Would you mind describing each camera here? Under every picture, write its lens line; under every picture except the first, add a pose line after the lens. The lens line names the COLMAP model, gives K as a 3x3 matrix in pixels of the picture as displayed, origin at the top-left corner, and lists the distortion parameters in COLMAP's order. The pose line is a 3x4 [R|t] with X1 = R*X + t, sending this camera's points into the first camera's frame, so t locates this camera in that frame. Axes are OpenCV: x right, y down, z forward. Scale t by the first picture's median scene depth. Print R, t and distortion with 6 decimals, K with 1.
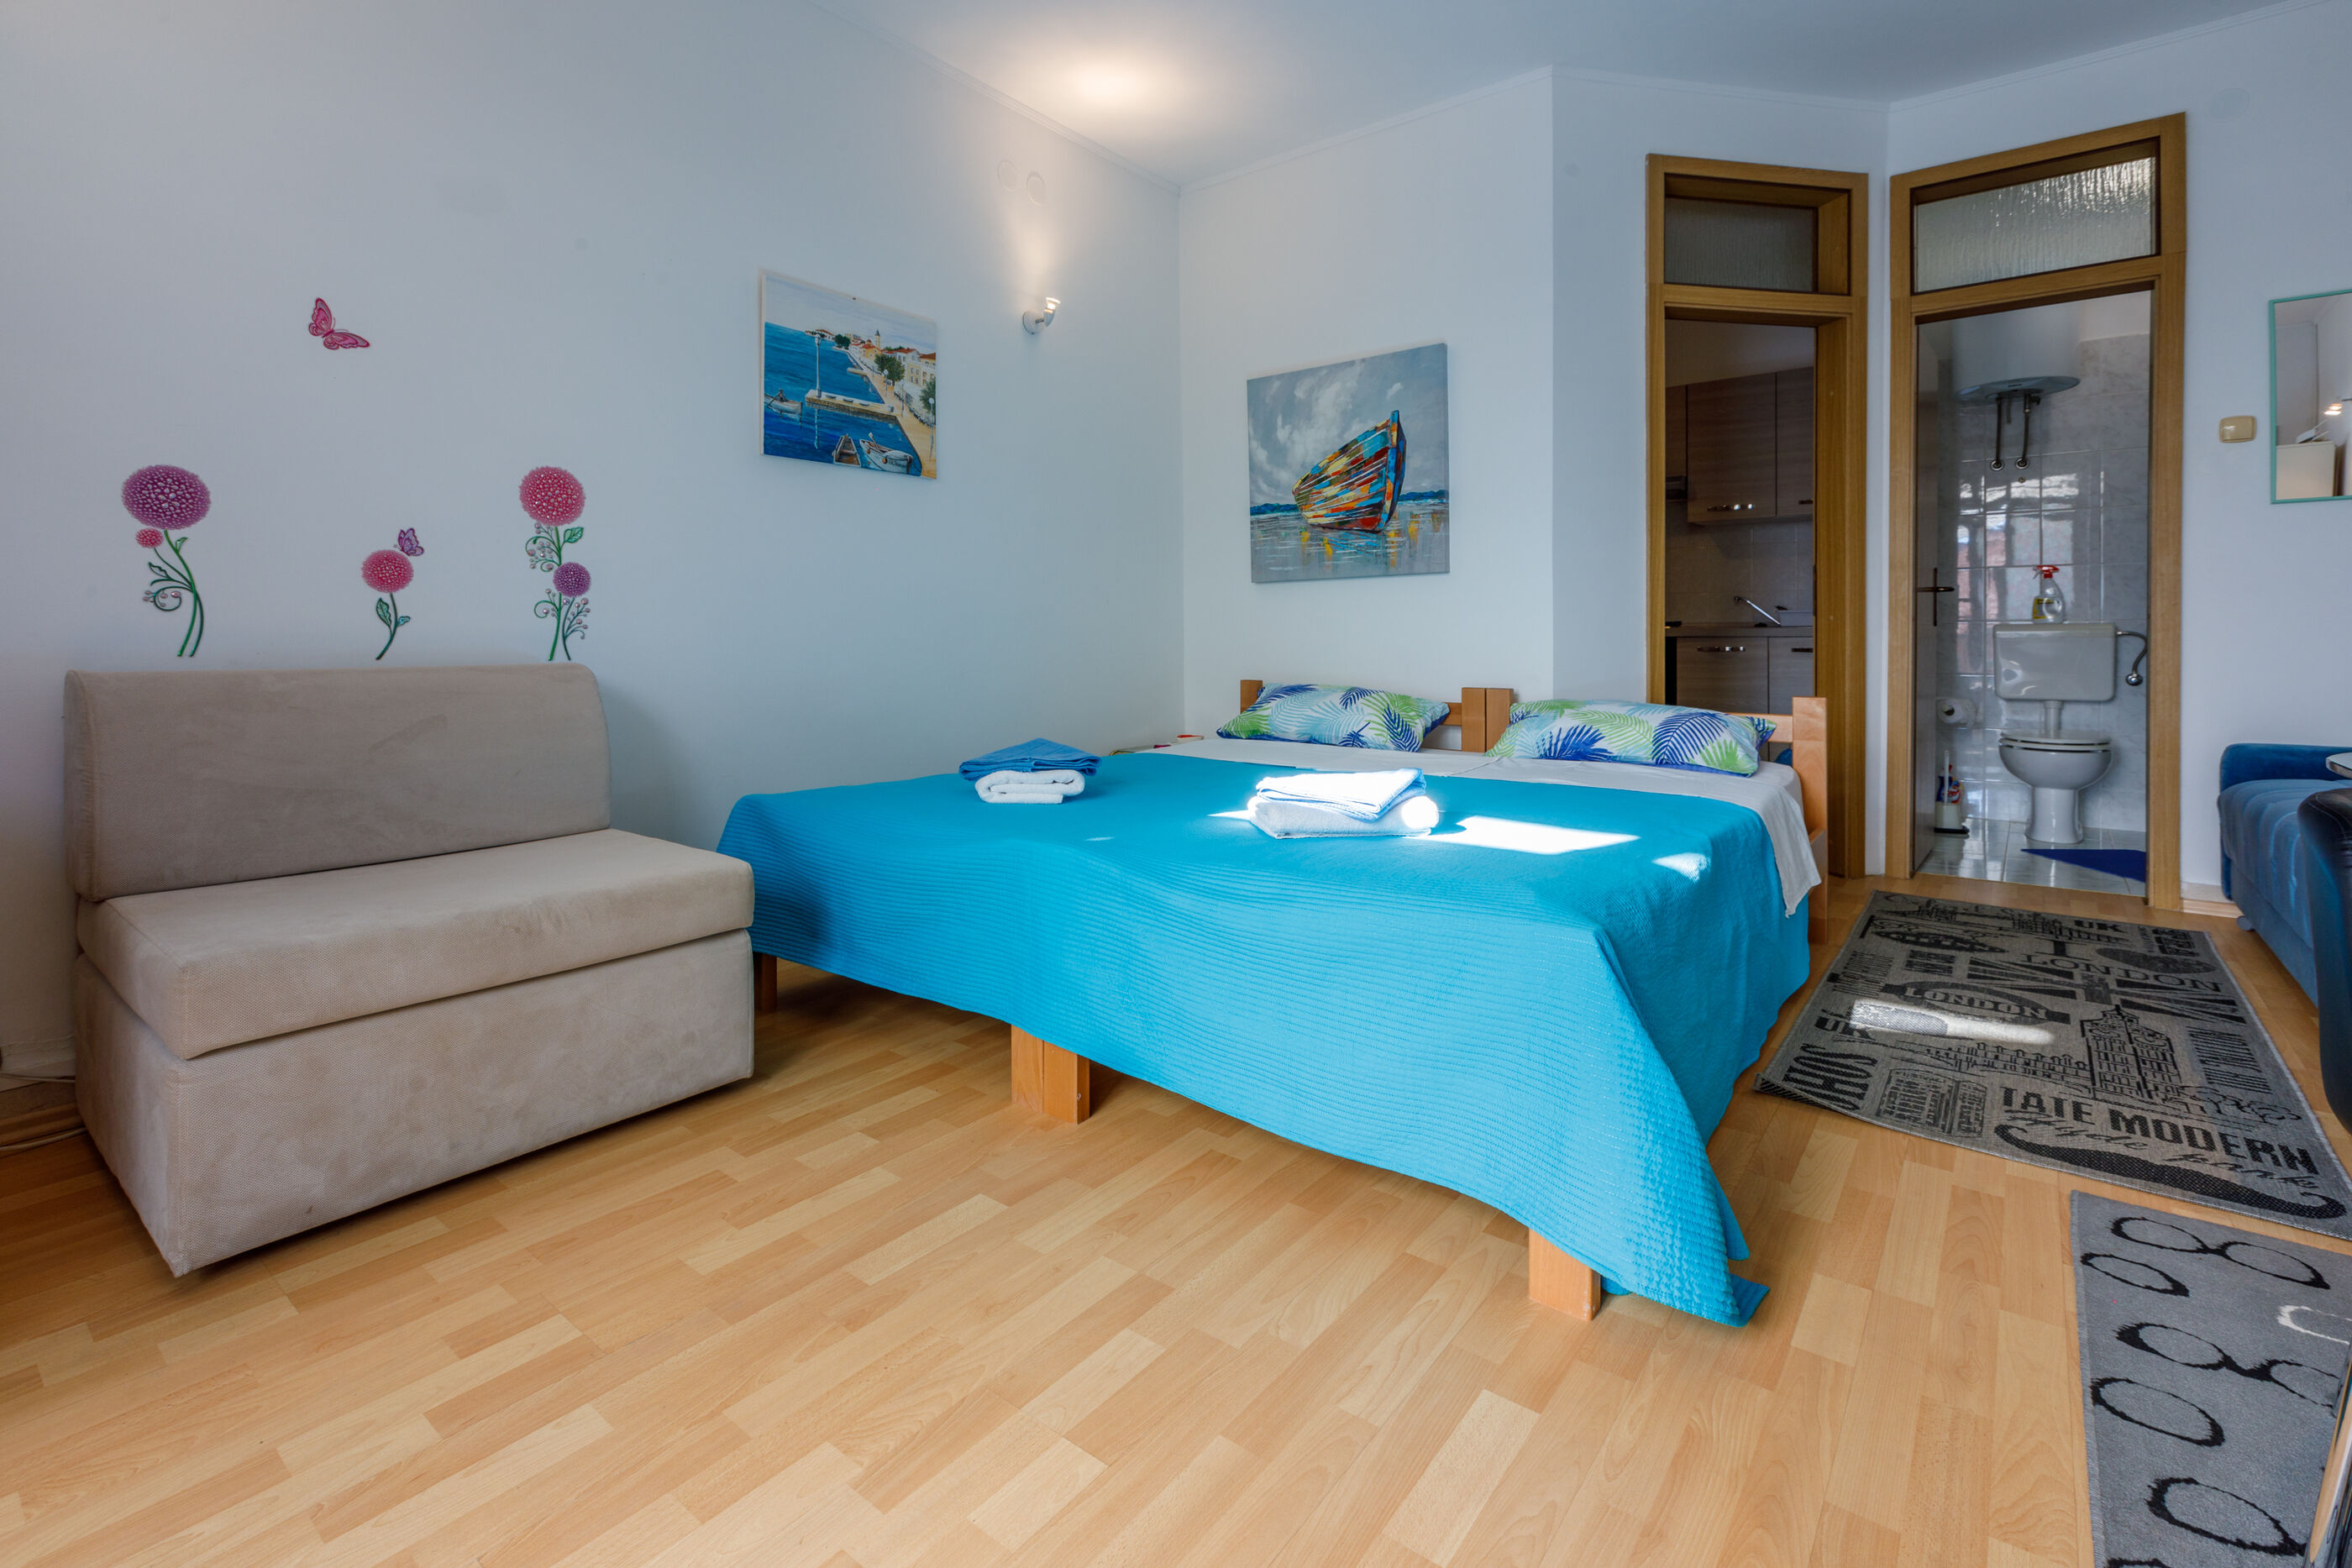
lens RADIAL K [[1078.8, 0, 1162.6], [0, 1078.8, 634.0], [0, 0, 1]] dist [0.001656, -0.000400]
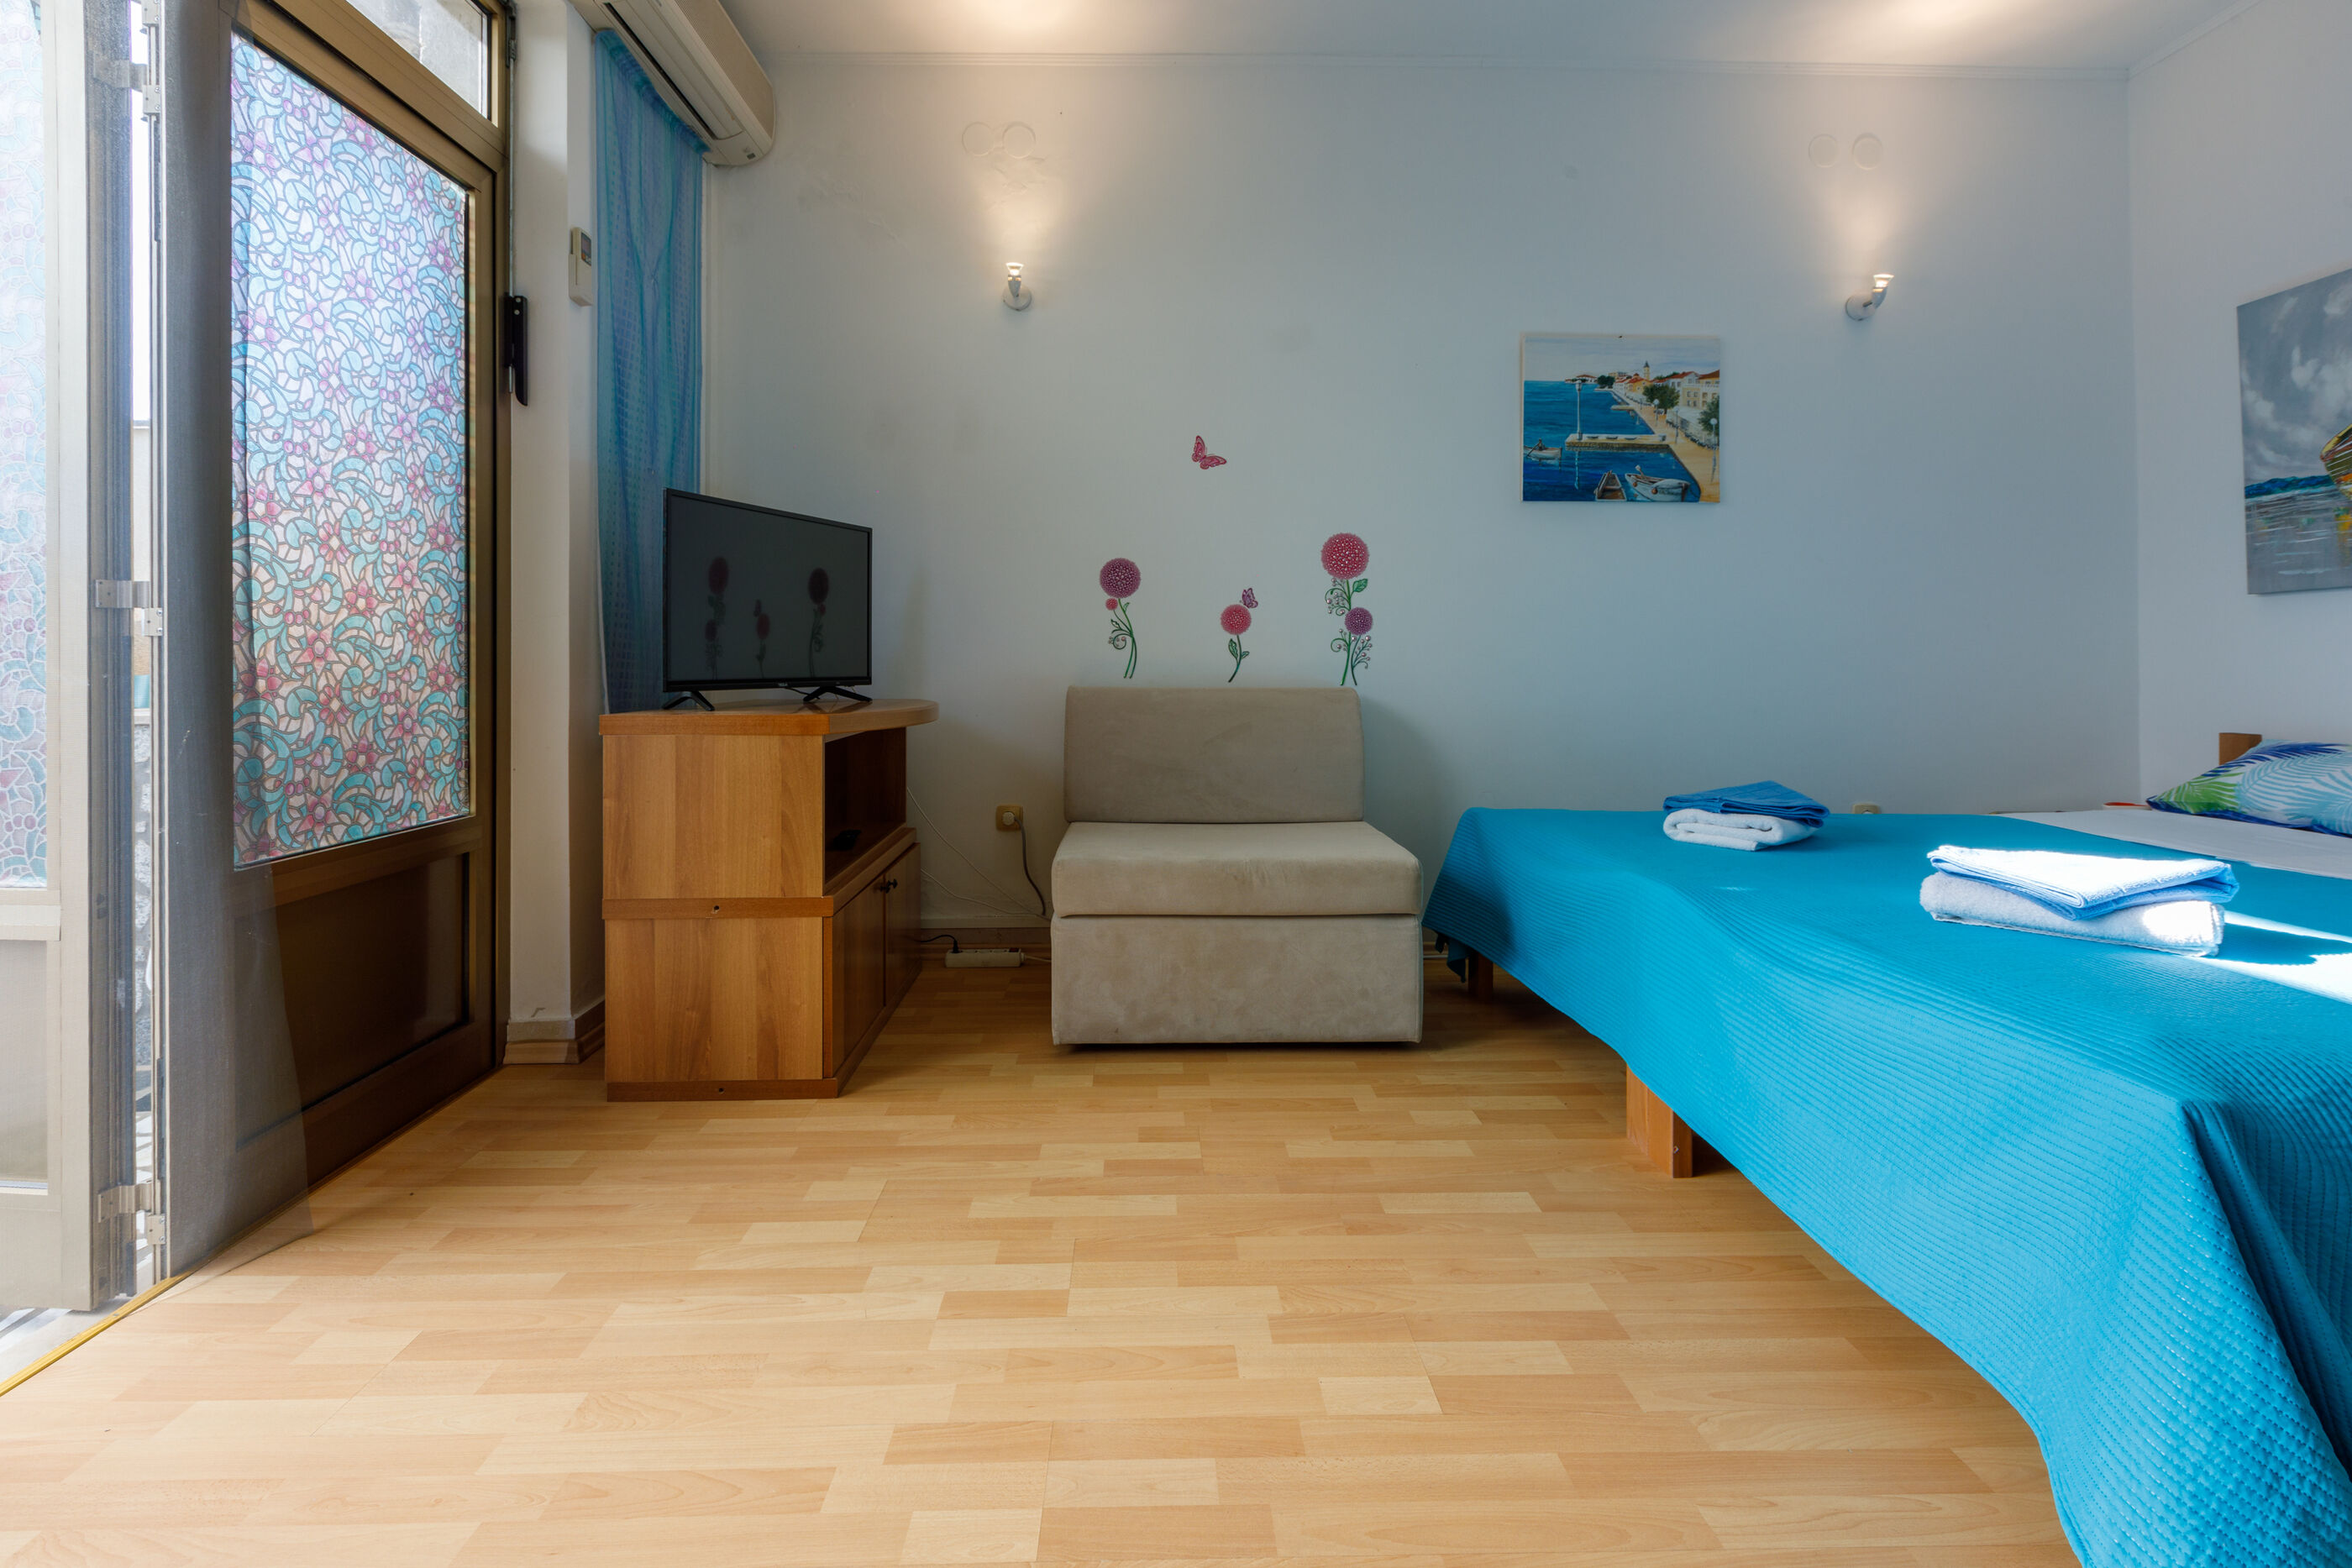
lens RADIAL K [[1078.8, 0, 1167.3], [0, 1078.8, 647.2], [0, 0, 1]] dist [0.001656, -0.000400]
pose [[0.642822, -0.006413, -0.765989, 0.216315], [-0.002270, 0.999945, -0.010277, -0.005249], [0.766013, 0.008345, 0.642771, 0.017019]]
